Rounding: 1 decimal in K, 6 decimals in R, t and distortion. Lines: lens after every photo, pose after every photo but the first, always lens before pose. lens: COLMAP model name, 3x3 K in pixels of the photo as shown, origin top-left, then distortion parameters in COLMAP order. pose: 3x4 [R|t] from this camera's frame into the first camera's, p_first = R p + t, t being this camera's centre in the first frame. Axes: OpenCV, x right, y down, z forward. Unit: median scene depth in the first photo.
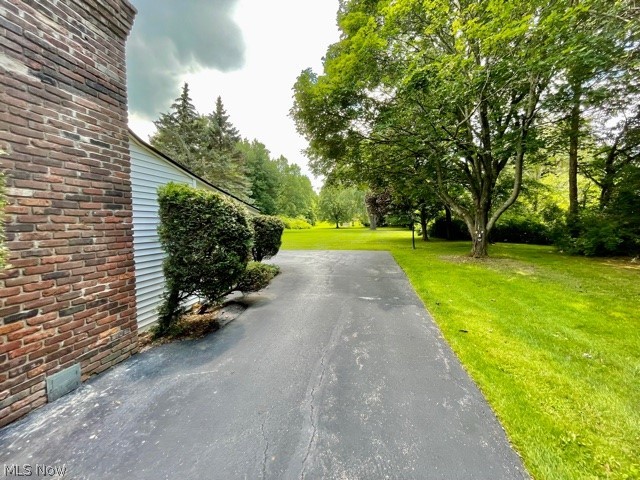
lens RADIAL K [[260.7, 0, 319.7], [0, 260.7, 240.3], [0, 0, 1]] dist [-0.001952, 0.000581]
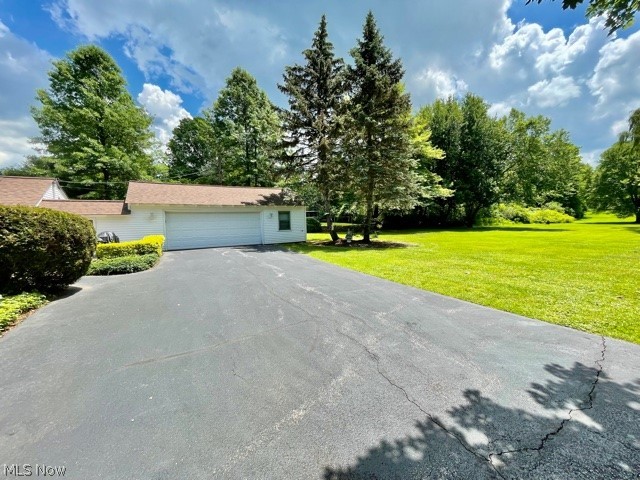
lens RADIAL K [[260.7, 0, 316.8], [0, 260.7, 242.6], [0, 0, 1]] dist [-0.001952, 0.000581]
pose [[0.685798, 0.057431, -0.725522, 0.004754], [-0.034170, 0.998323, 0.046726, -0.009854], [0.726989, -0.007253, 0.686610, 0.174945]]
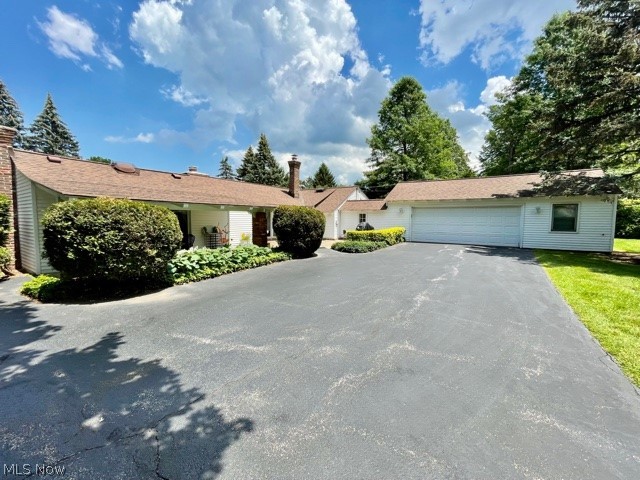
lens RADIAL K [[260.7, 0, 320.1], [0, 260.7, 234.2], [0, 0, 1]] dist [-0.001952, 0.000581]
pose [[-0.361643, 0.068012, -0.929833, 0.006203], [-0.063309, 0.993242, 0.097273, -0.010258], [0.930165, 0.094044, -0.354894, 0.181136]]
